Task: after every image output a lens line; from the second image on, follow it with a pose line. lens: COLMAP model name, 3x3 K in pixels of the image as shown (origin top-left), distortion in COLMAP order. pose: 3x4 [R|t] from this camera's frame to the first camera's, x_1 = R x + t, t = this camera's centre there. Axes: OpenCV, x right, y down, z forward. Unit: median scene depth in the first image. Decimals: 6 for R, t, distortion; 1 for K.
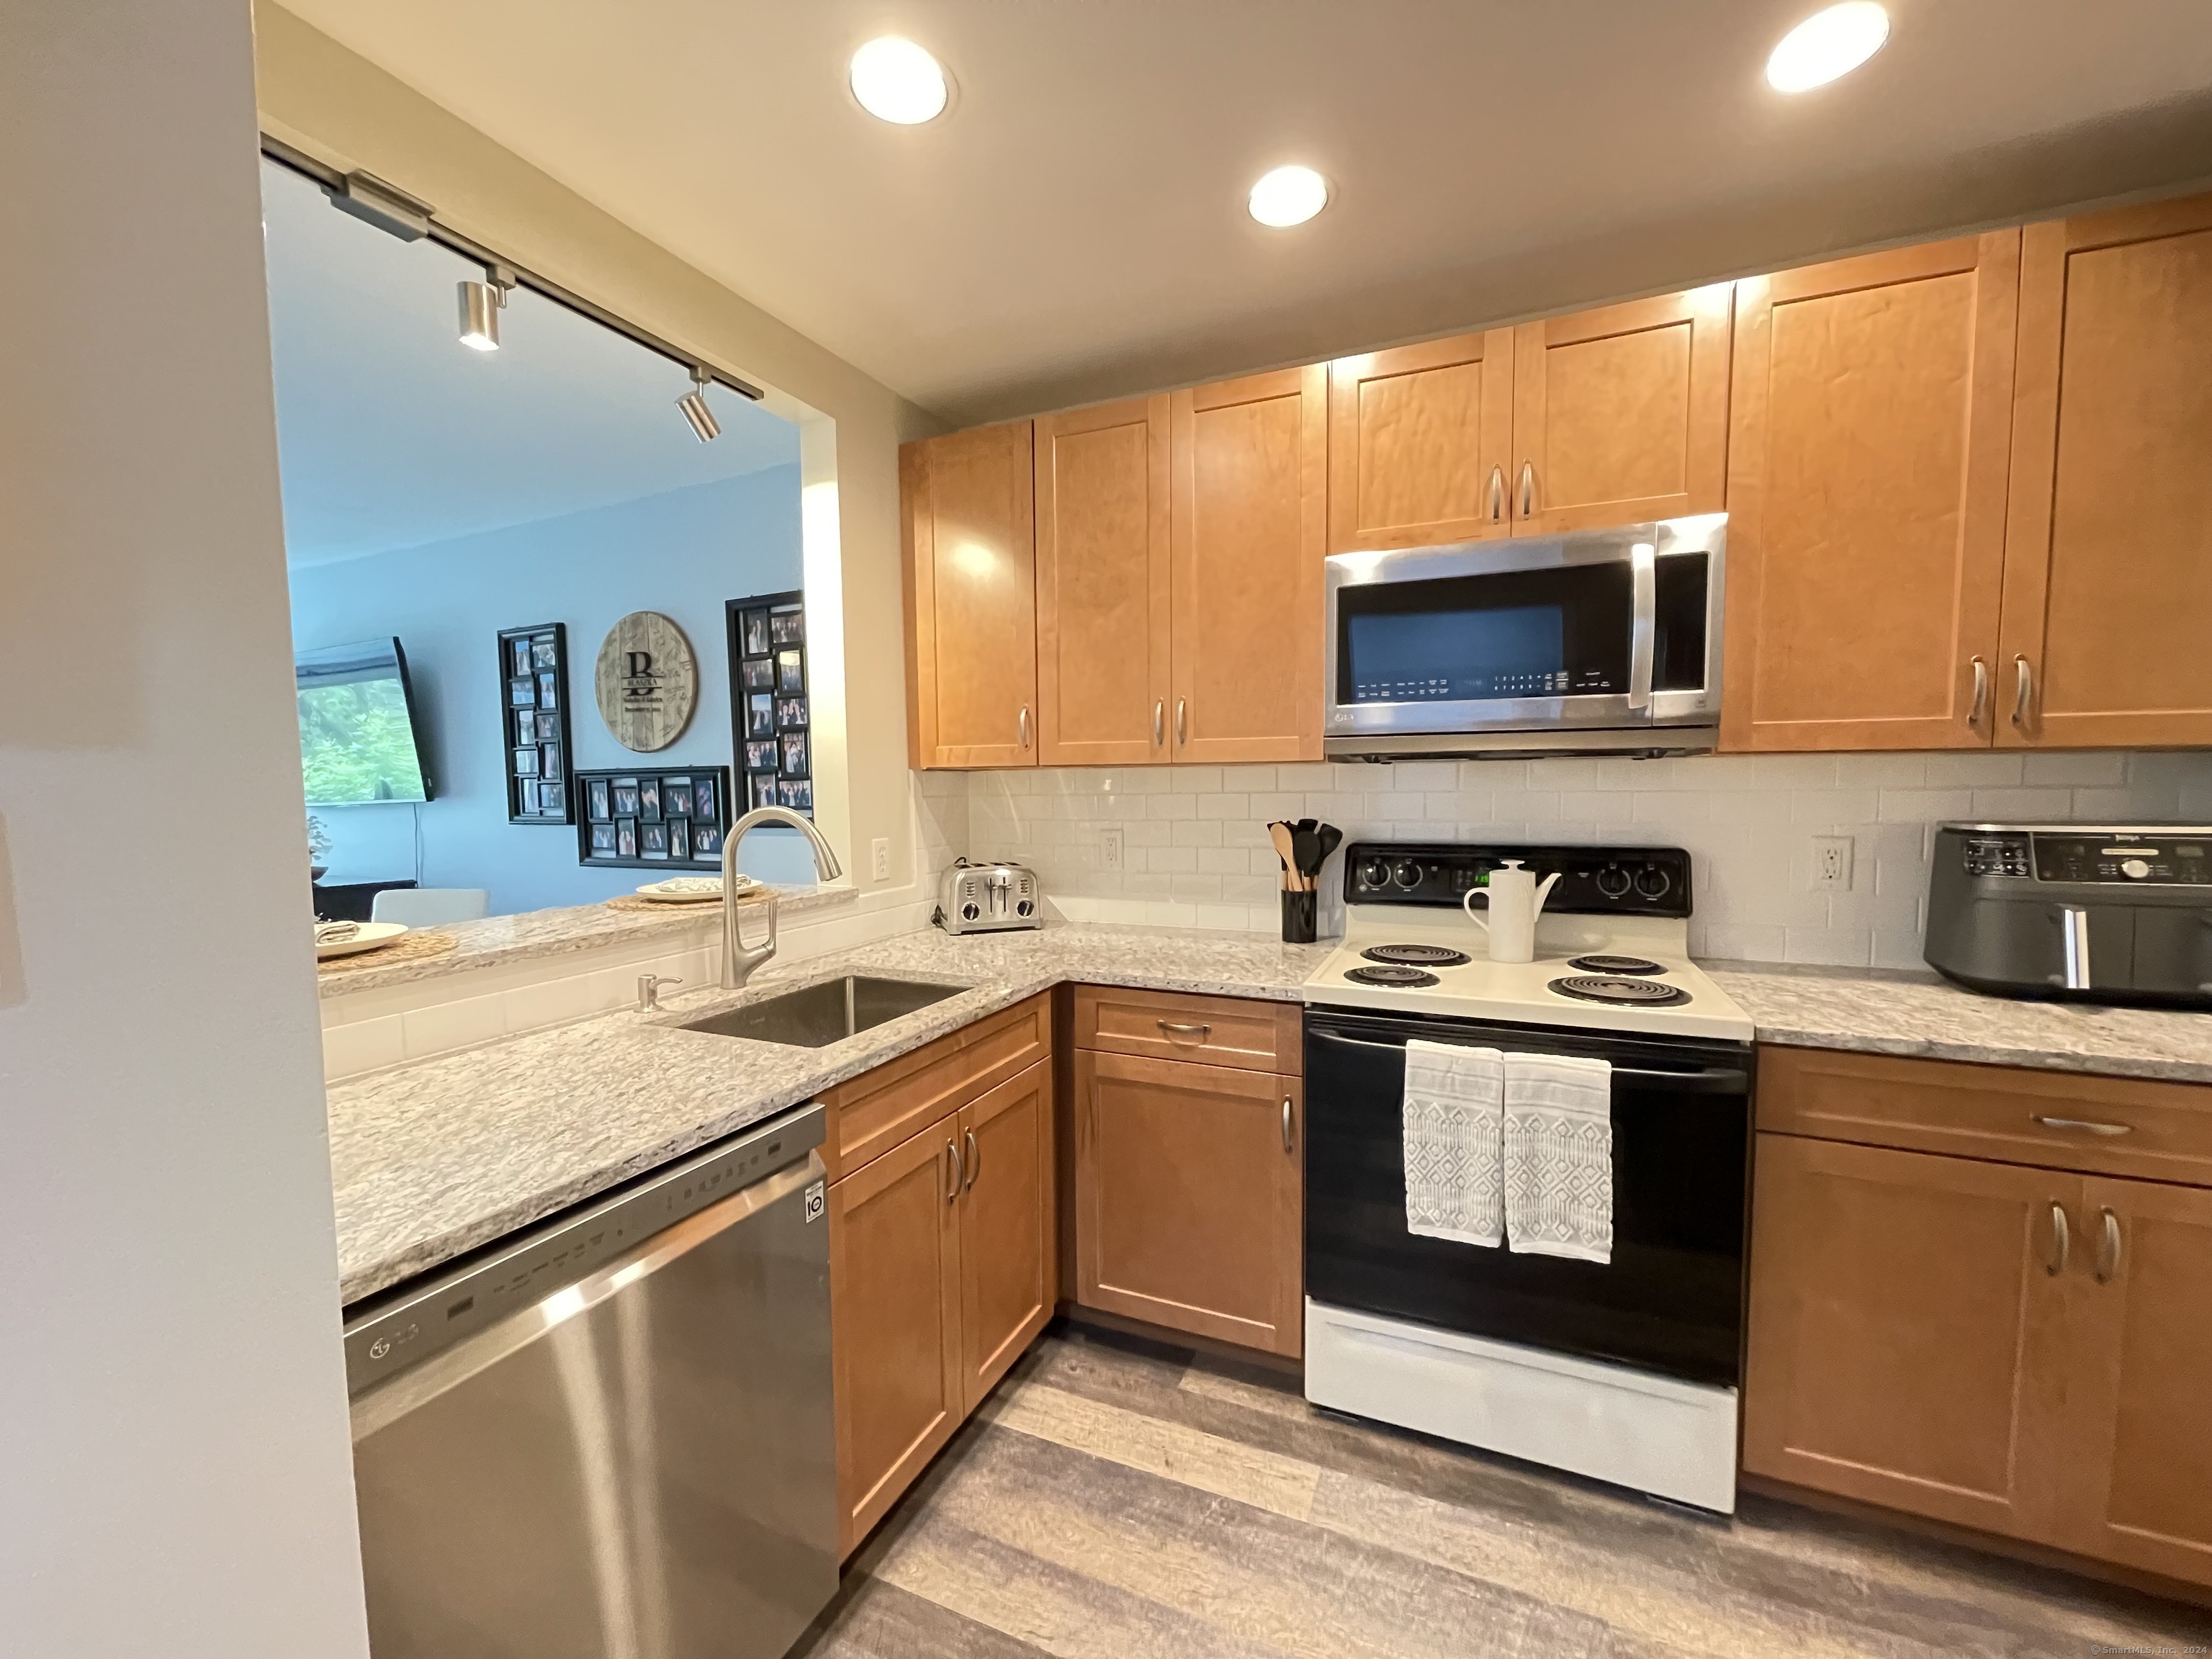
lens RADIAL K [[888.7, 0, 1108.7], [0, 888.7, 833.4], [0, 0, 1]] dist [-0.003072, -0.000174]
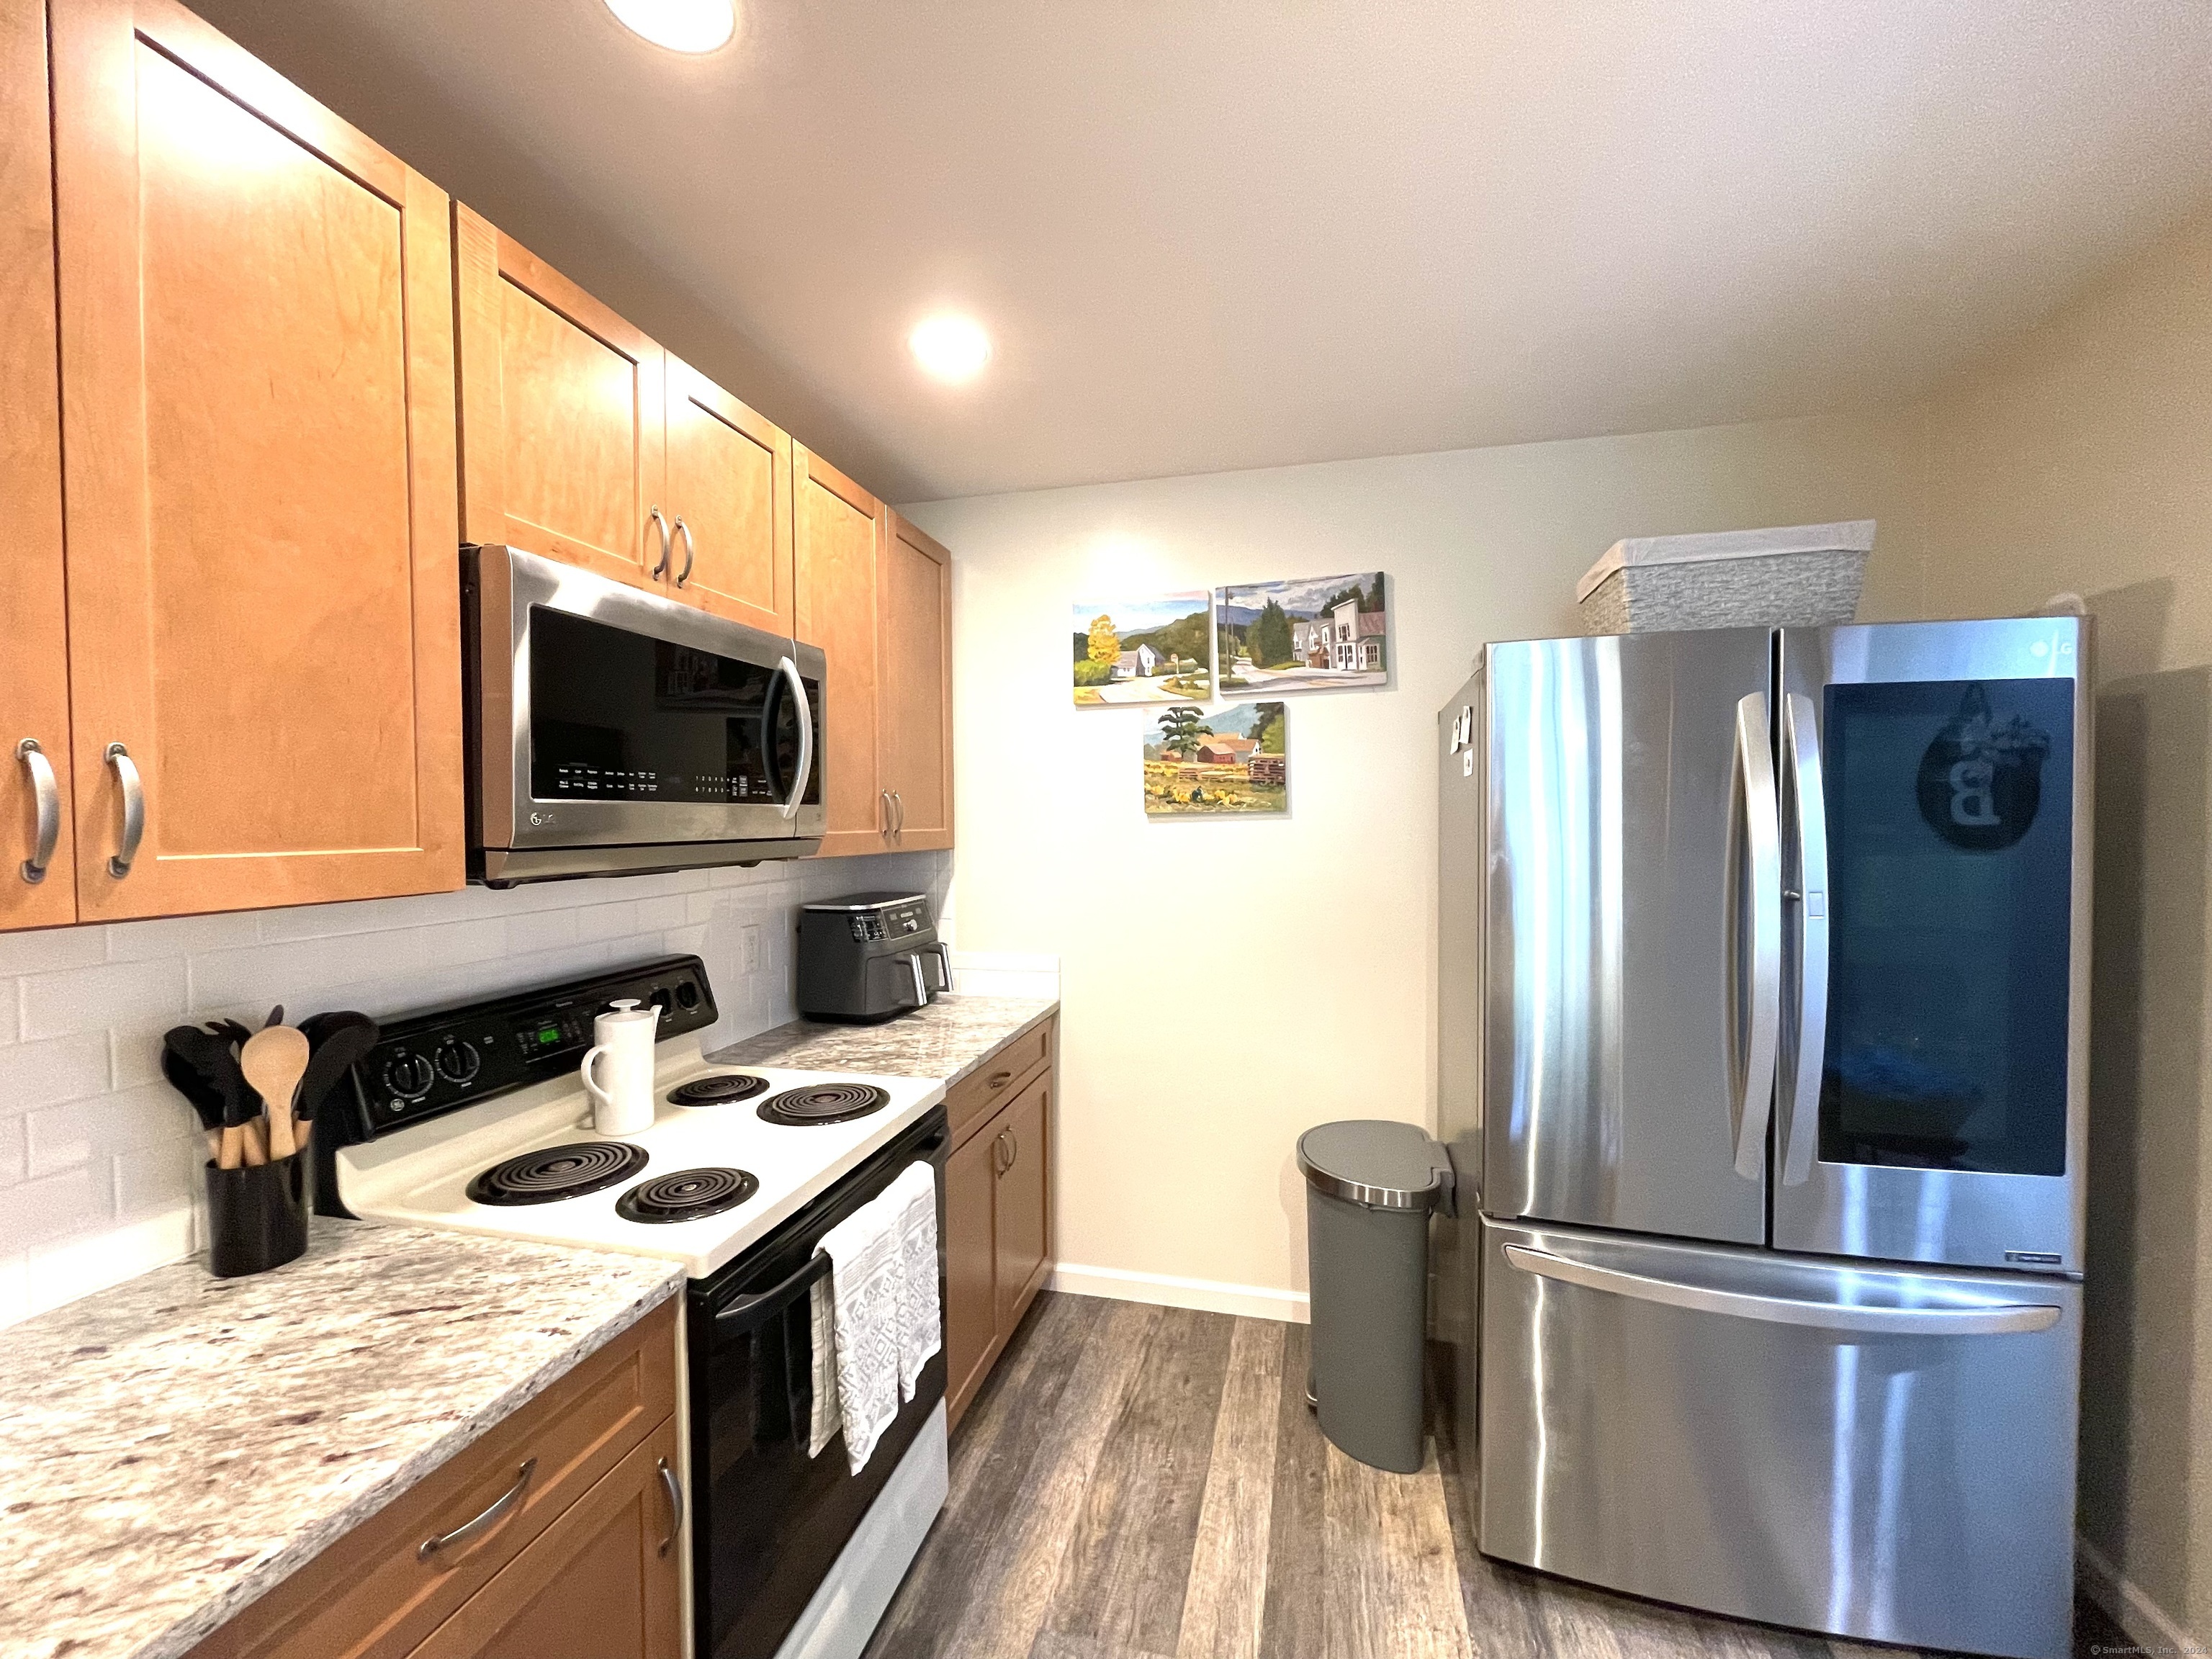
lens RADIAL K [[888.7, 0, 1089.2], [0, 888.7, 839.3], [0, 0, 1]] dist [-0.003072, -0.000174]
pose [[-0.159224, -0.012304, 0.987166, -0.408458], [0.068798, 0.997353, 0.023527, -0.108691], [-0.984842, 0.071661, -0.157956, 0.751721]]
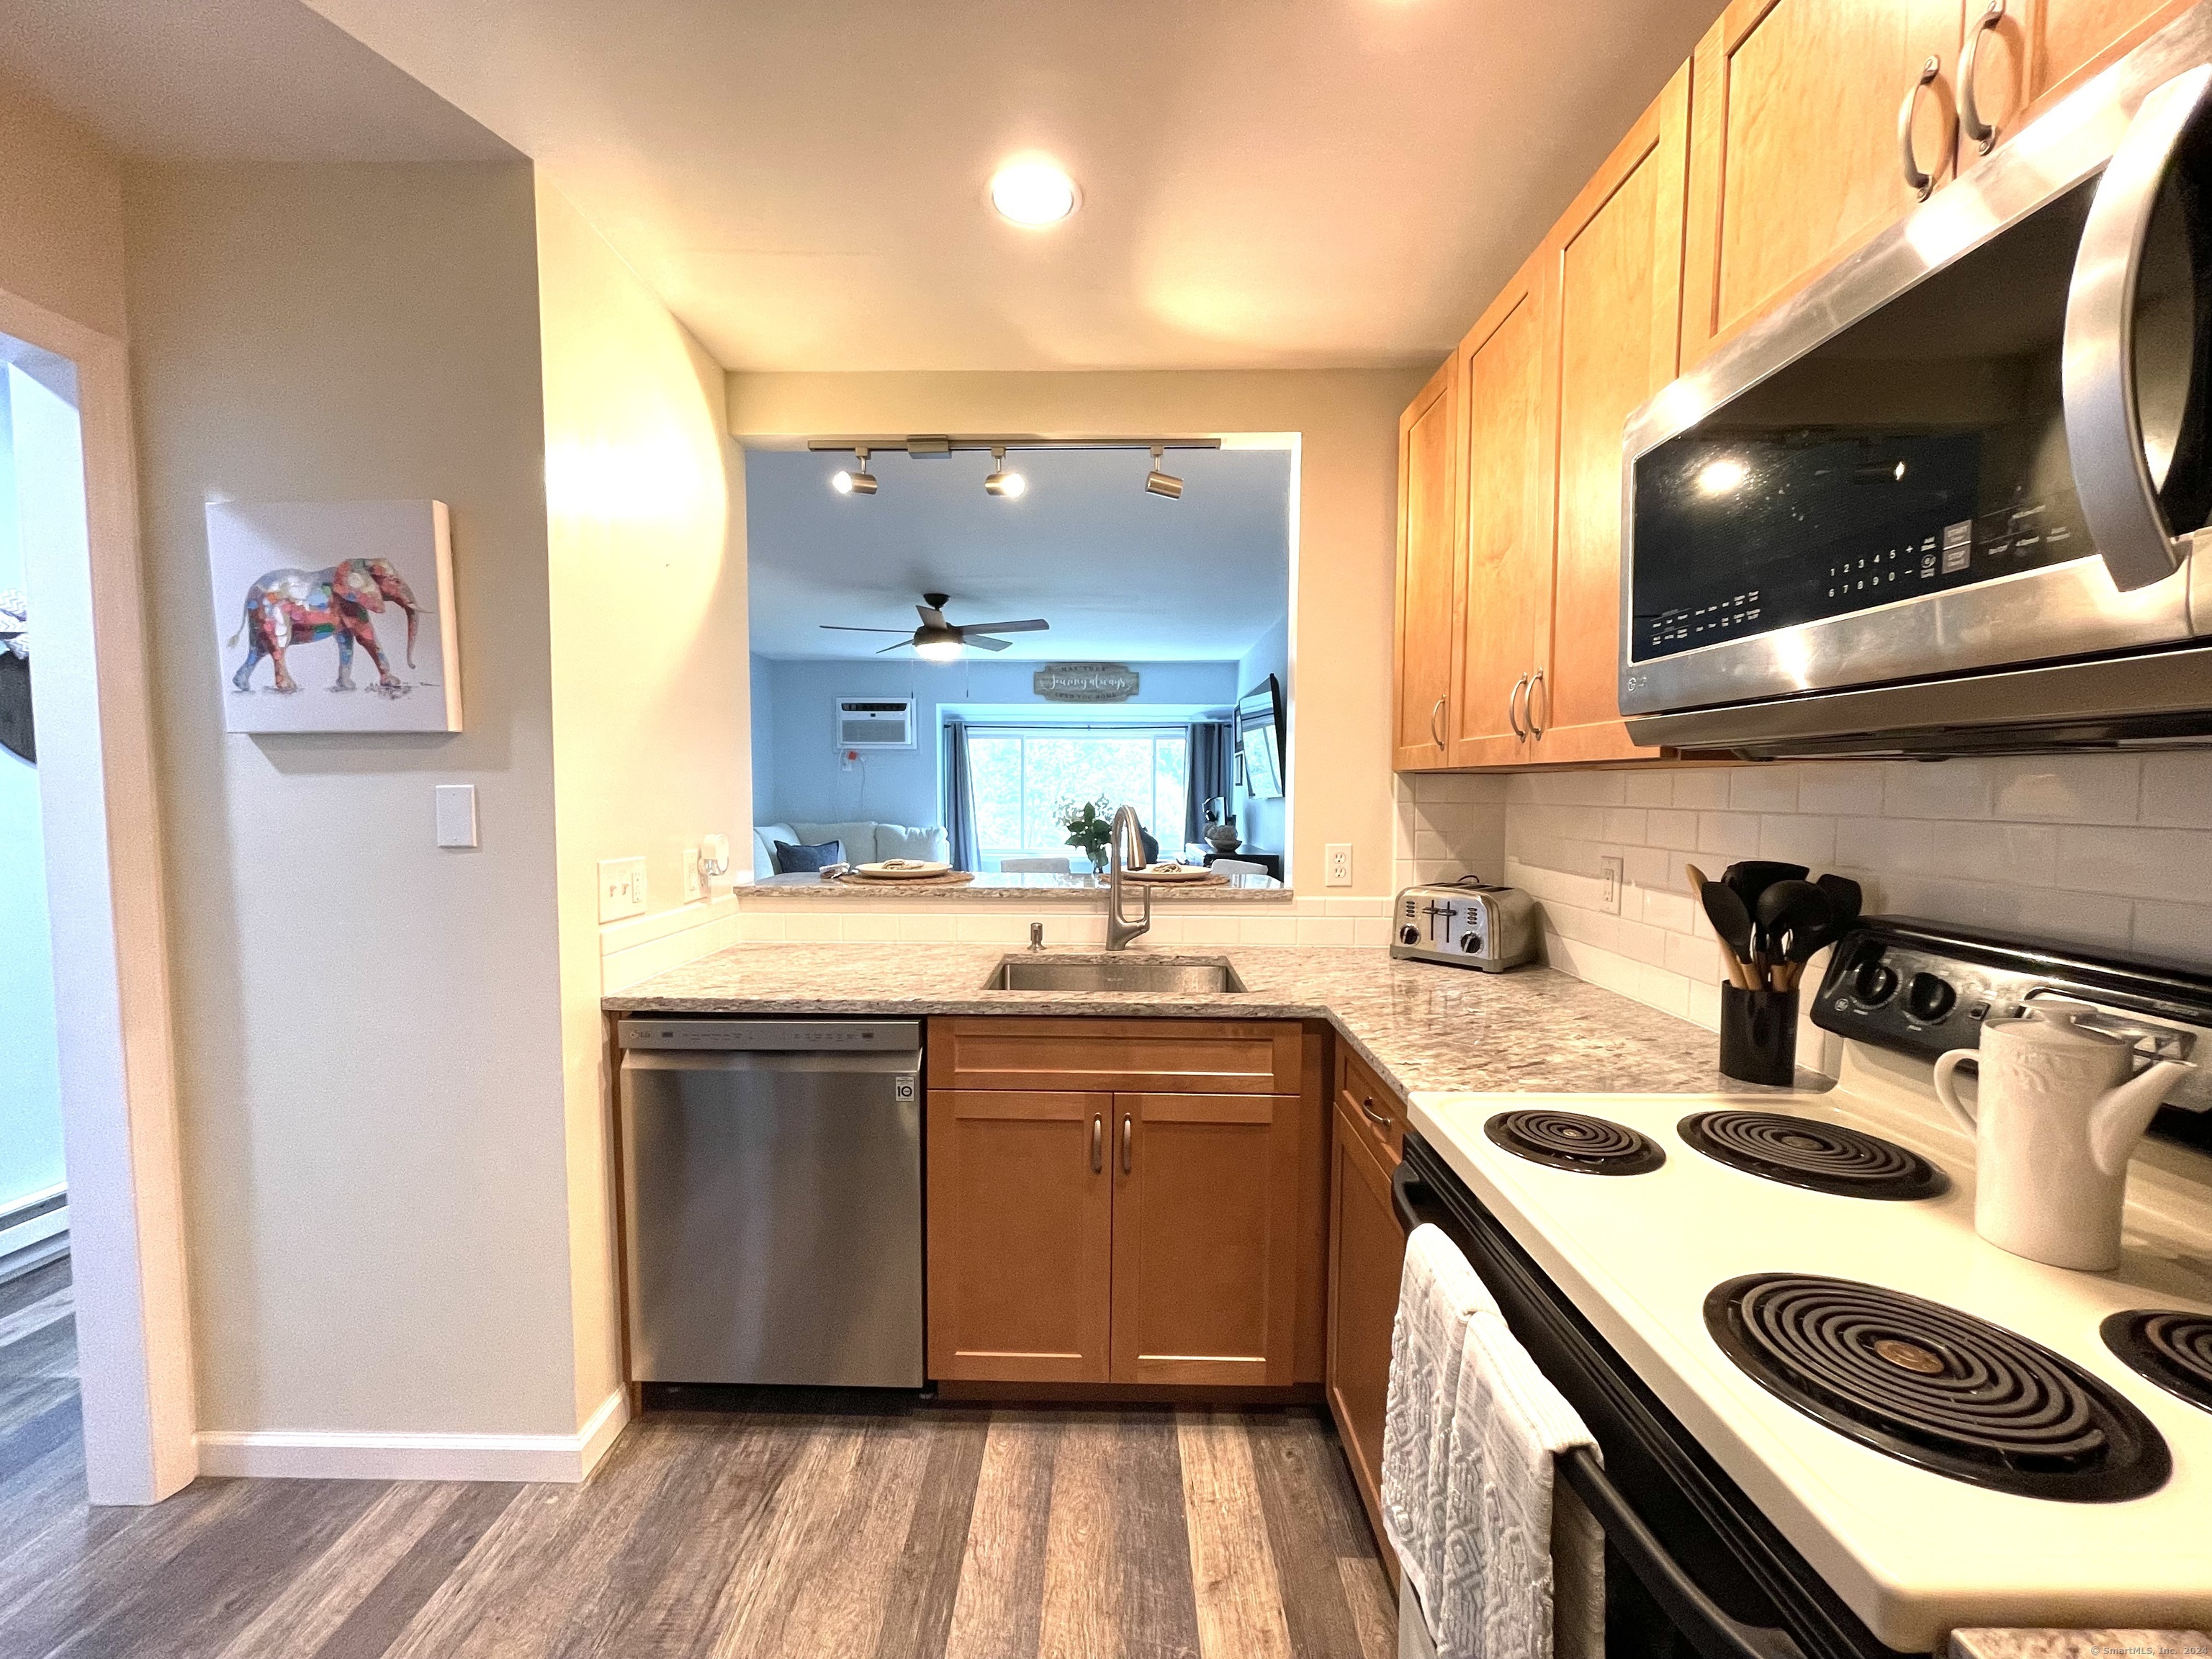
lens RADIAL K [[888.7, 0, 1103.6], [0, 888.7, 833.5], [0, 0, 1]] dist [-0.003072, -0.000174]
pose [[0.396269, 0.061926, -0.916044, 0.682425], [-0.061699, 0.997264, 0.040726, -0.037158], [0.916059, 0.040381, 0.399006, 0.474631]]
